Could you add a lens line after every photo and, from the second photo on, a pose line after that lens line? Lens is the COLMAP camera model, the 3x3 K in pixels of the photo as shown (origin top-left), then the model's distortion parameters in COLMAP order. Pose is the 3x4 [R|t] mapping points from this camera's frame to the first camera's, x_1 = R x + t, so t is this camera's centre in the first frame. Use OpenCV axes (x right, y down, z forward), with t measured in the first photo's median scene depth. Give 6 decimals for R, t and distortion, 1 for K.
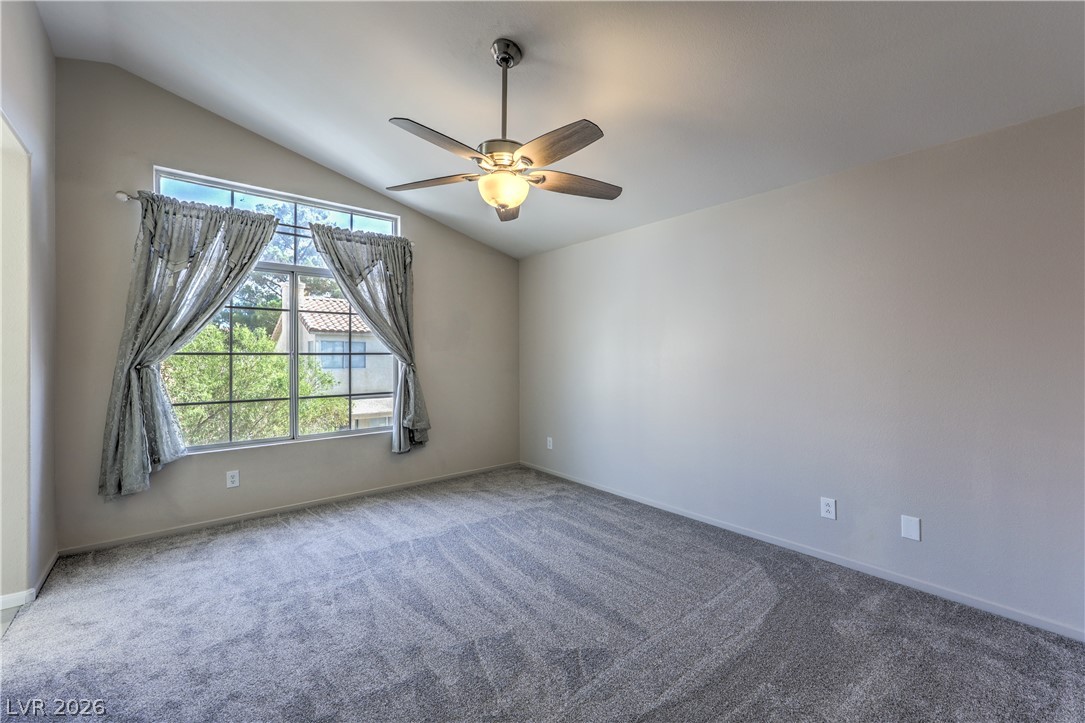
lens RADIAL K [[440.1, 0, 537.3], [0, 440.1, 360.2], [0, 0, 1]] dist [-0.001194, 0.000417]
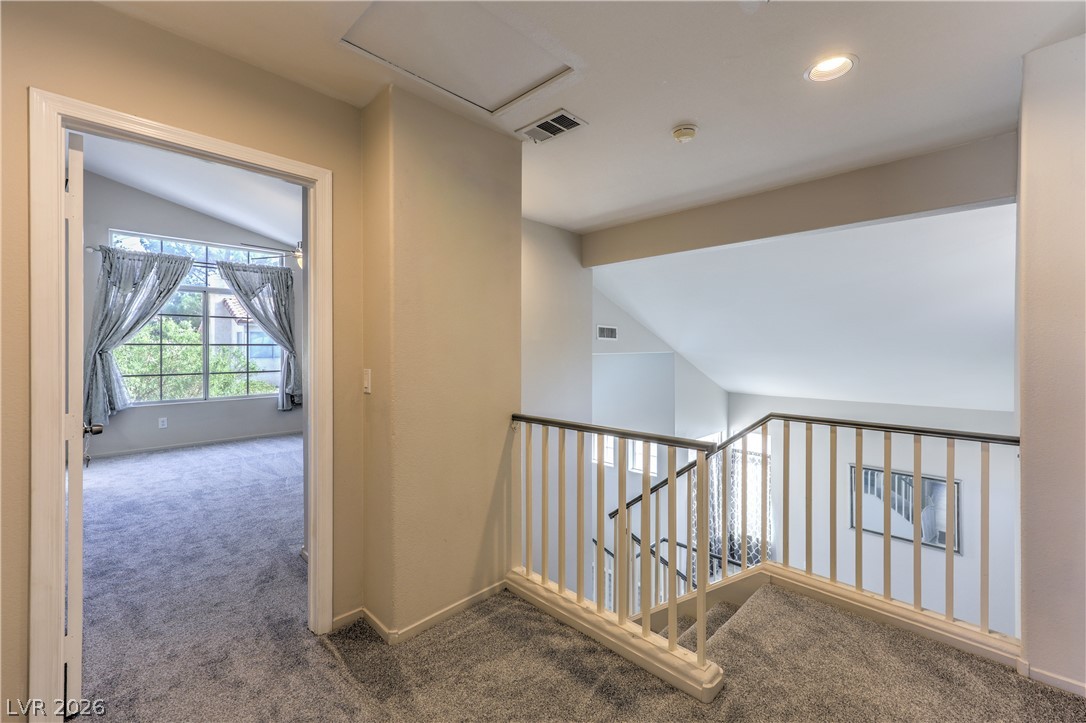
lens RADIAL K [[440.6, 0, 548.8], [0, 440.6, 356.4], [0, 0, 1]] dist [-0.001194, 0.000417]
pose [[0.992421, 0.002345, 0.122860, 0.496988], [-0.003543, 0.999948, 0.009537, 0.008260], [-0.122831, -0.009900, 0.992378, -0.749752]]
